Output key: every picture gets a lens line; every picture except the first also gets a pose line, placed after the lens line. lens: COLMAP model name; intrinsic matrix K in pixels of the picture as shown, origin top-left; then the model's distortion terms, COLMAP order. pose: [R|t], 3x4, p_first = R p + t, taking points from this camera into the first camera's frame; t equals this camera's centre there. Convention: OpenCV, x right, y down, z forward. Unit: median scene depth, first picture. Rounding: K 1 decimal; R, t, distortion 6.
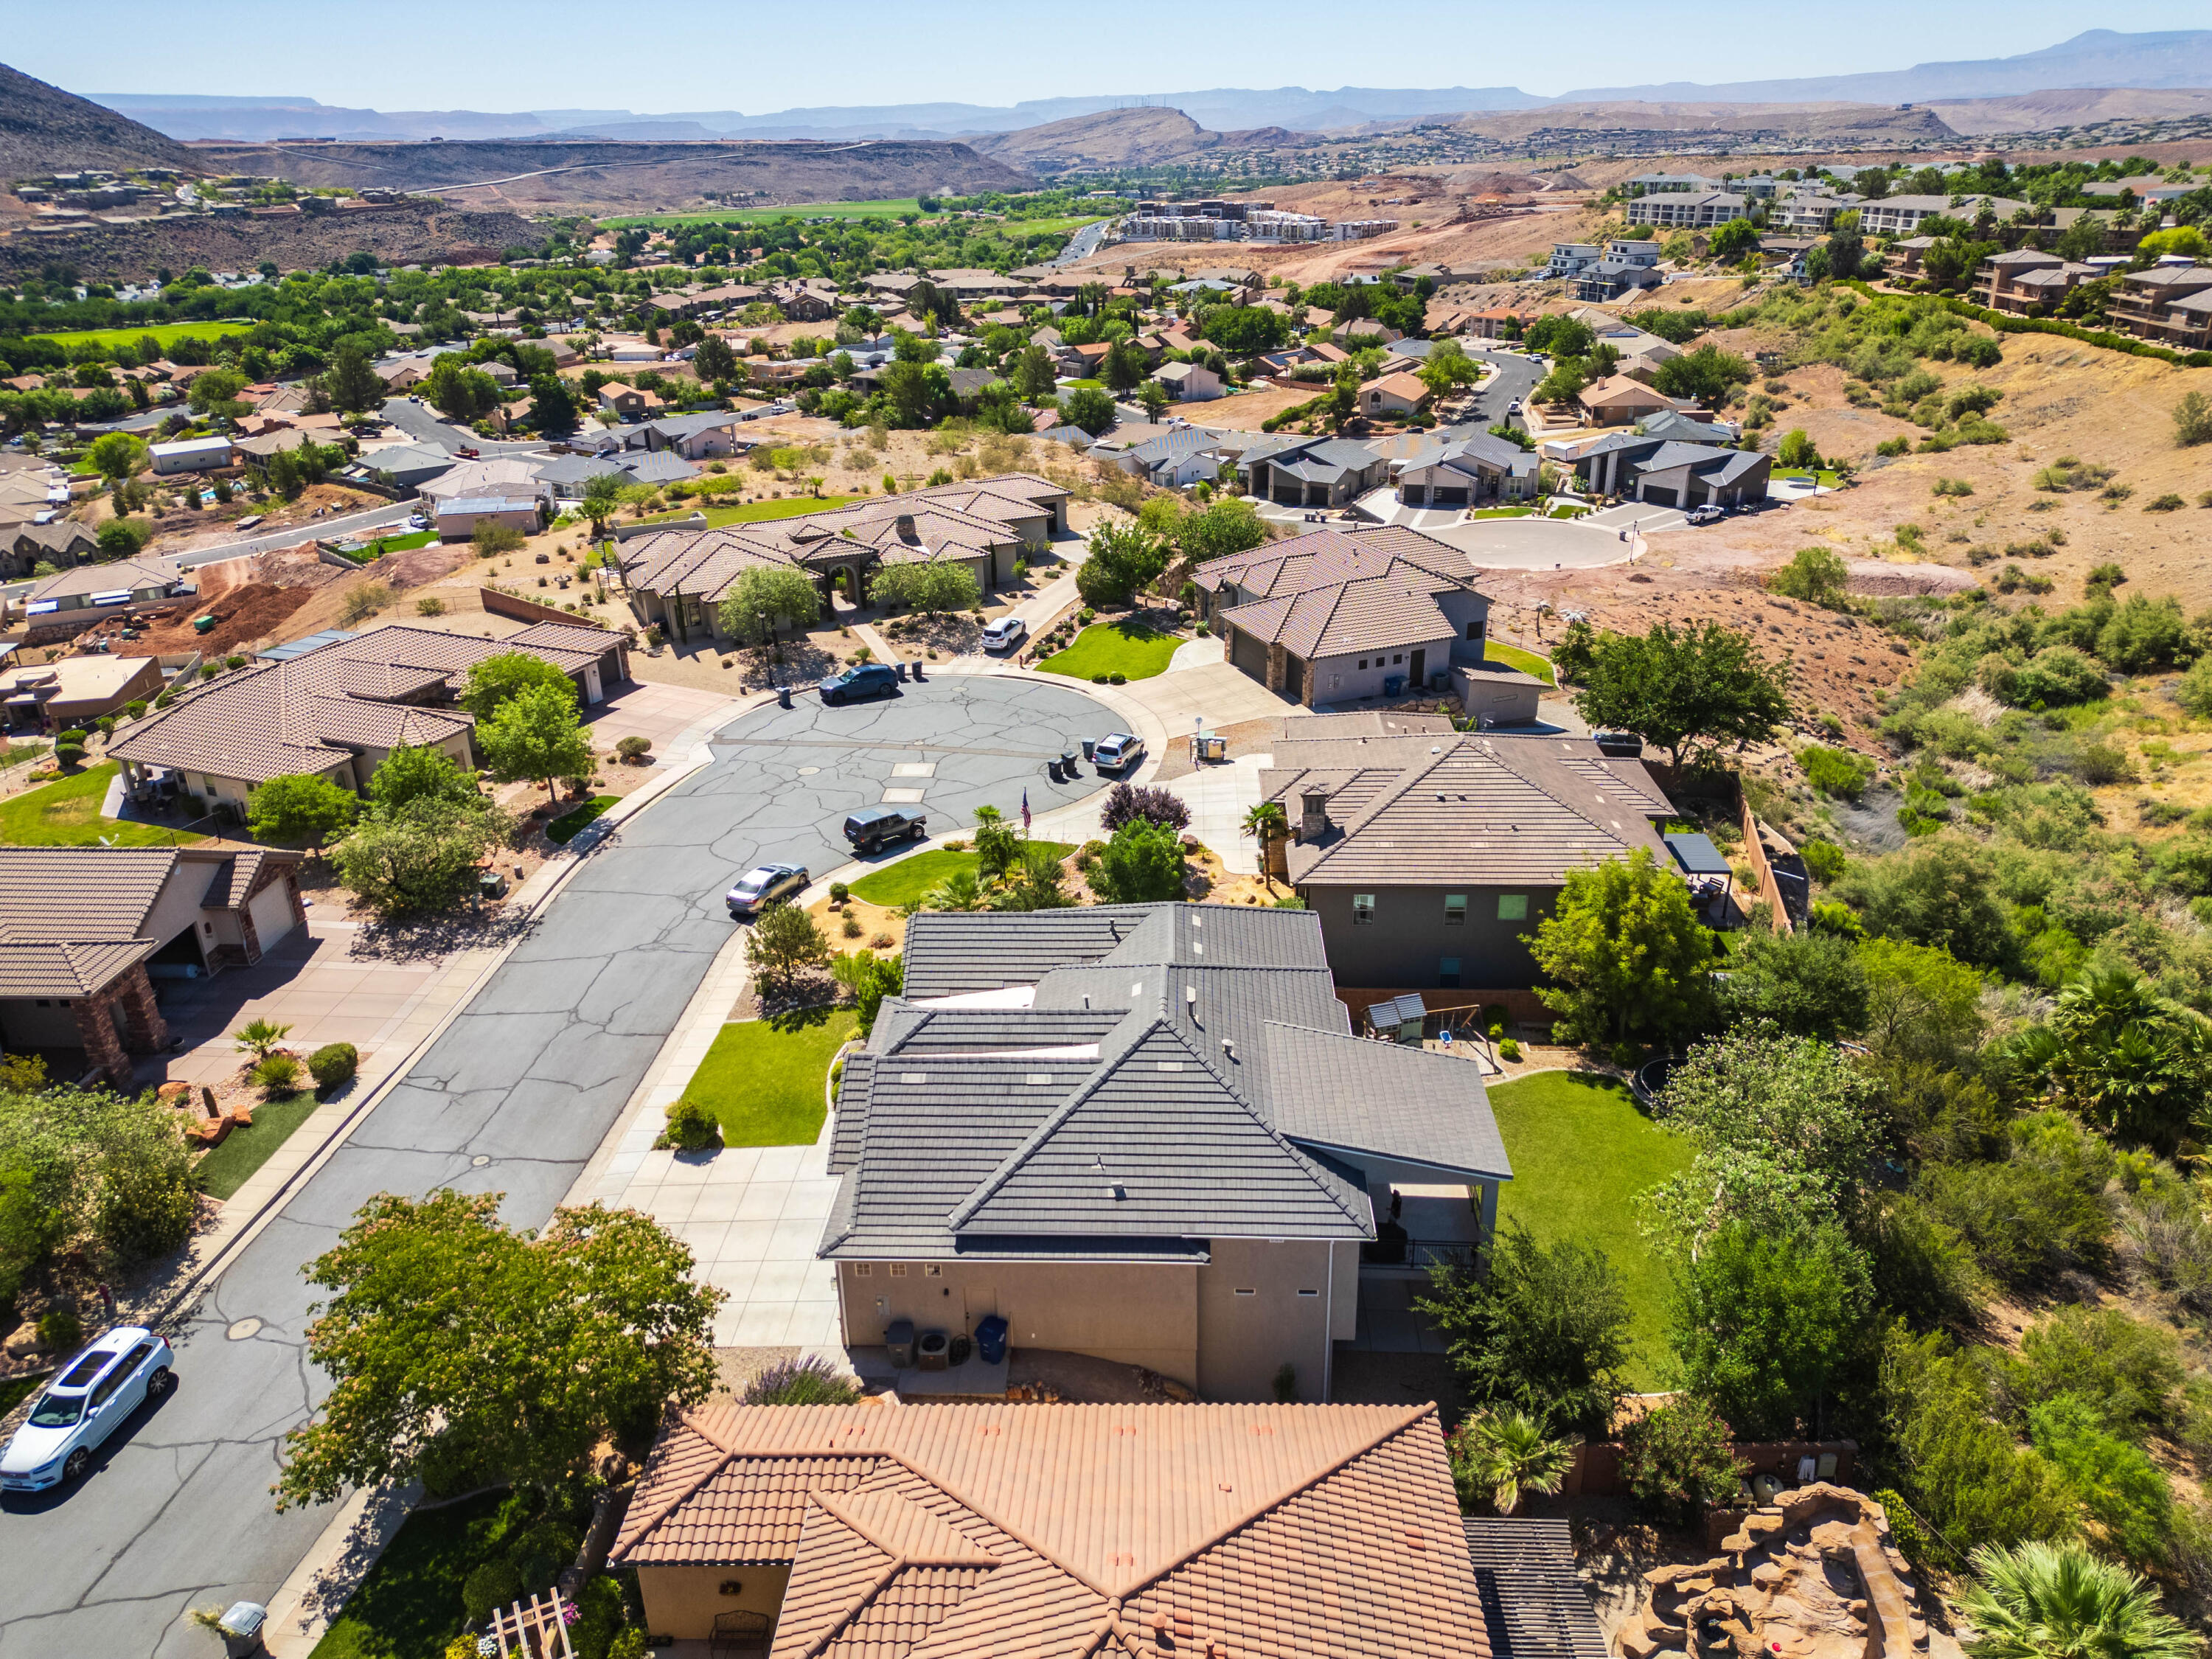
lens RADIAL K [[1549.3, 0, 1114.1], [0, 1549.3, 828.6], [0, 0, 1]] dist [0.071007, -0.062497]
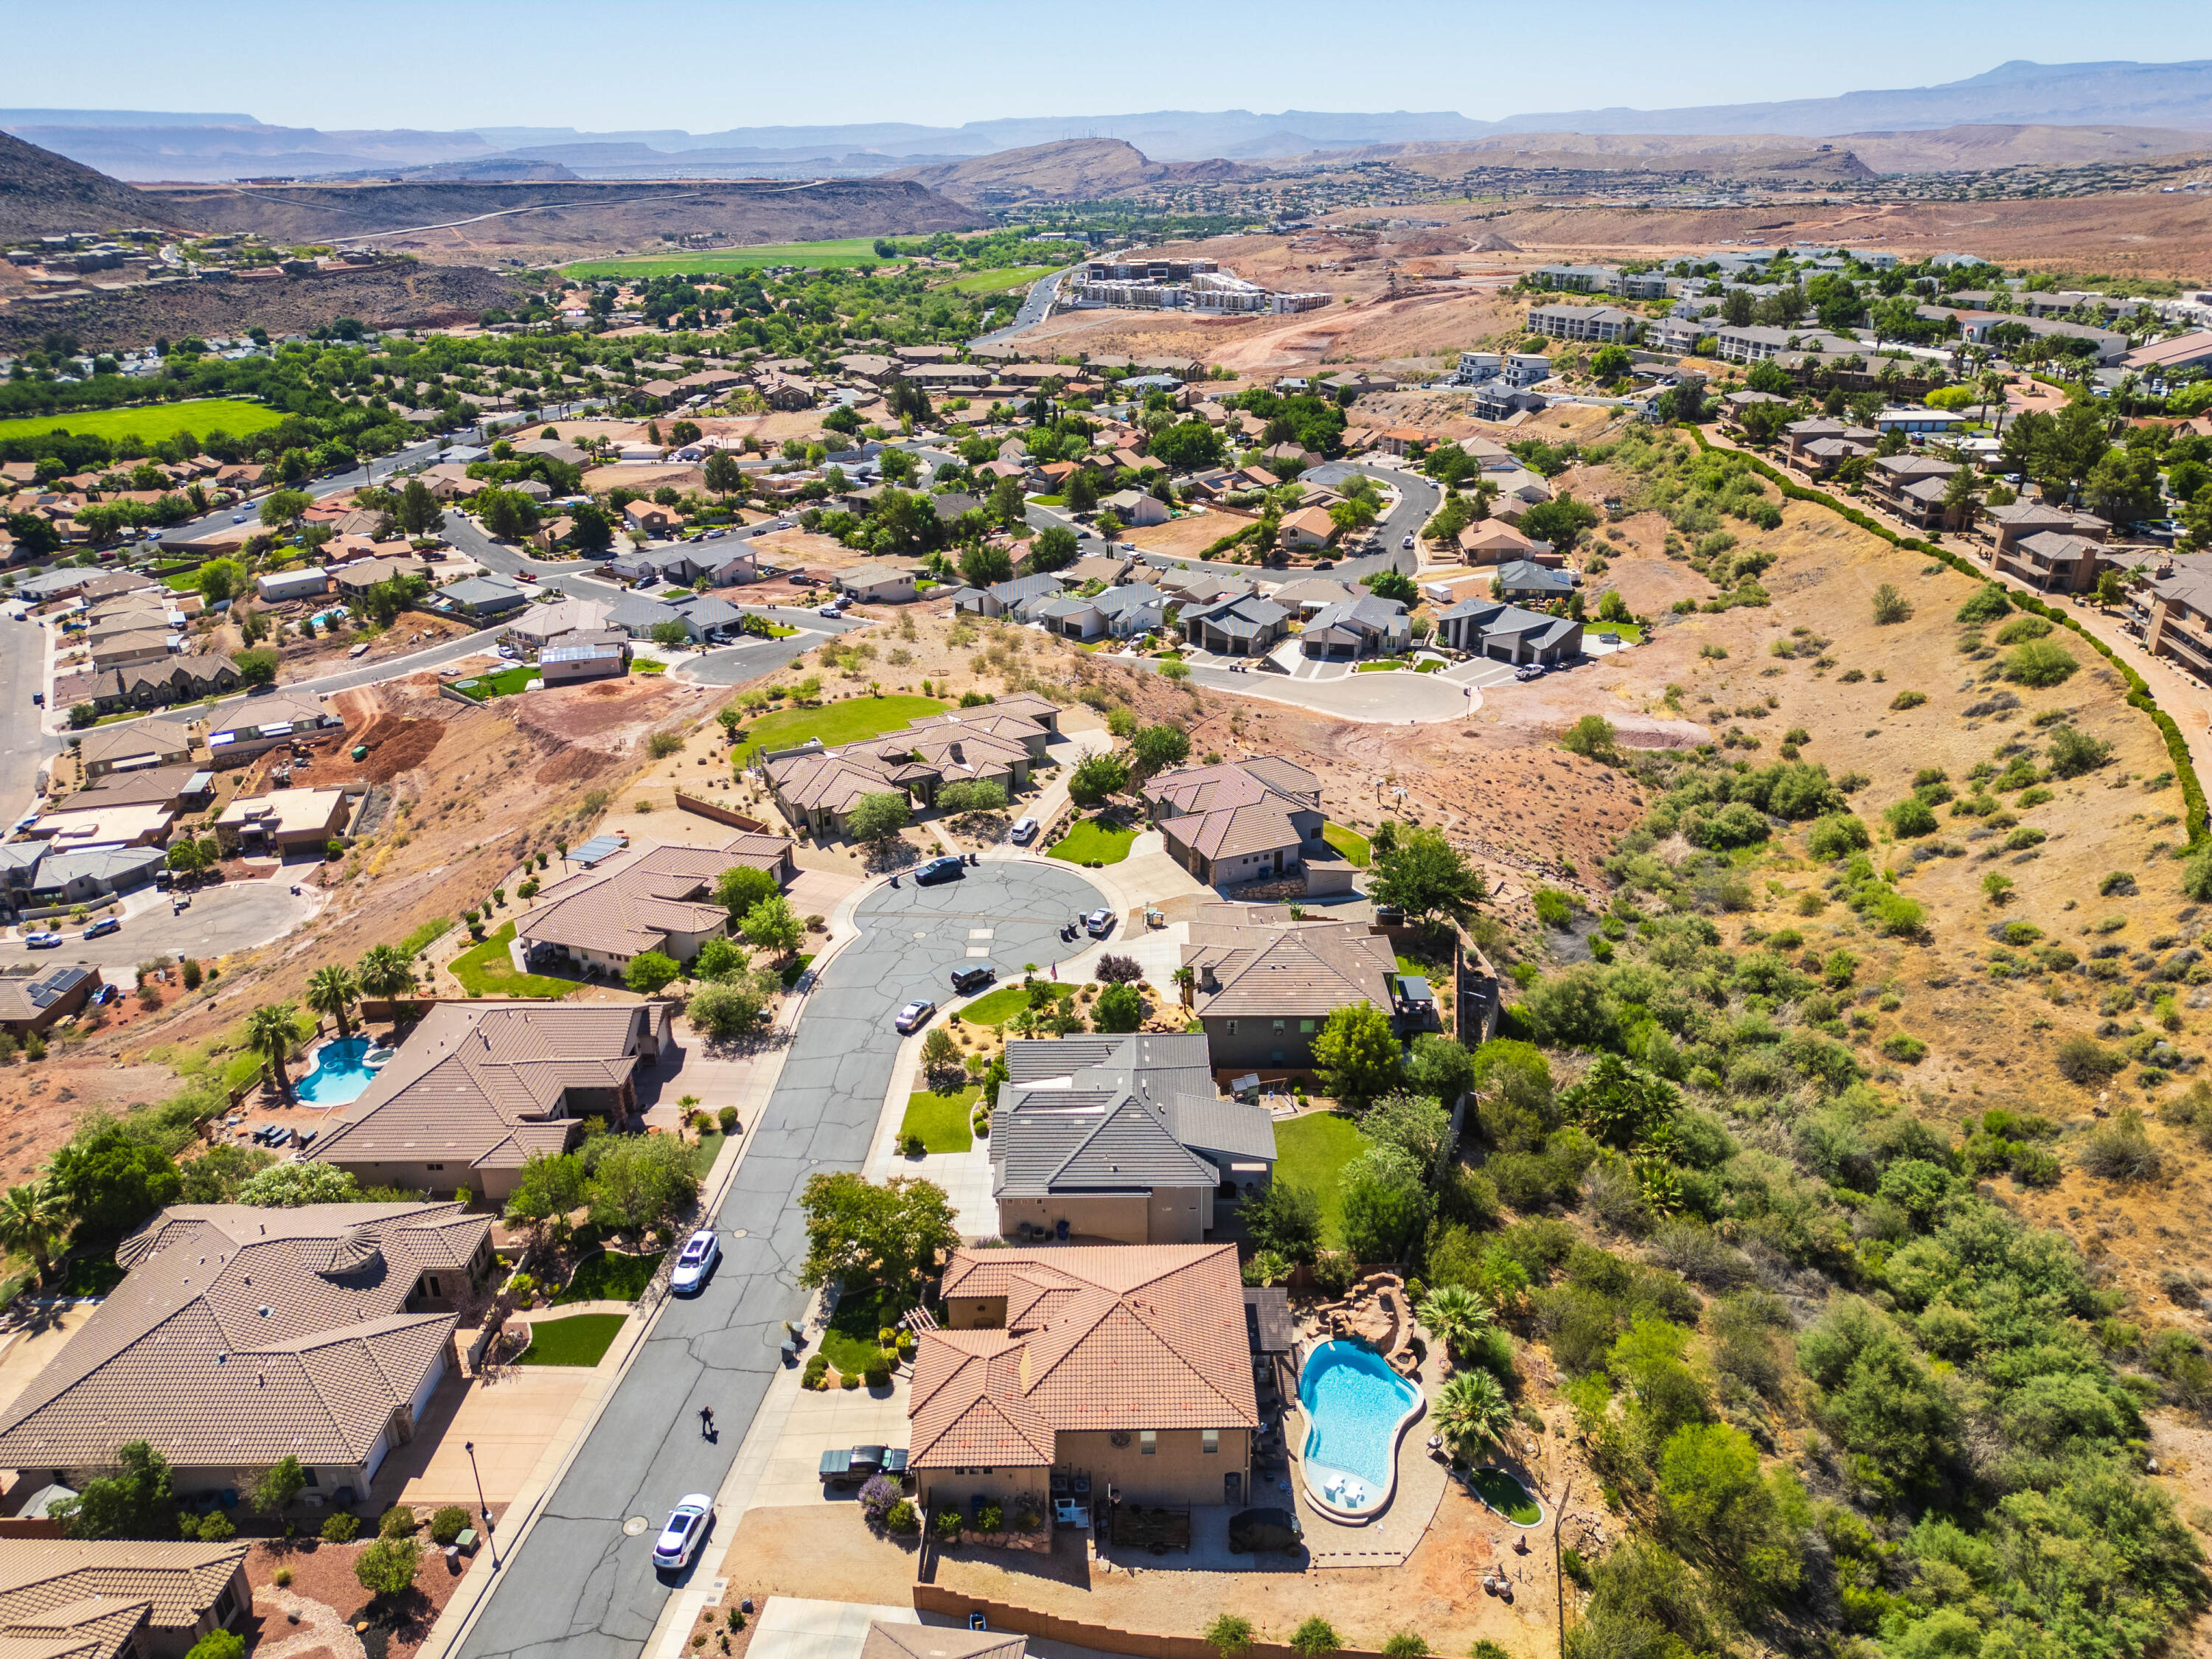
lens RADIAL K [[1549.3, 0, 1109.3], [0, 1549.3, 822.6], [0, 0, 1]] dist [0.071007, -0.062497]
pose [[0.999599, -0.008064, 0.027147, -0.015289], [0.008469, 0.999854, -0.014838, -0.061681], [-0.027023, 0.015062, 0.999521, -0.327420]]
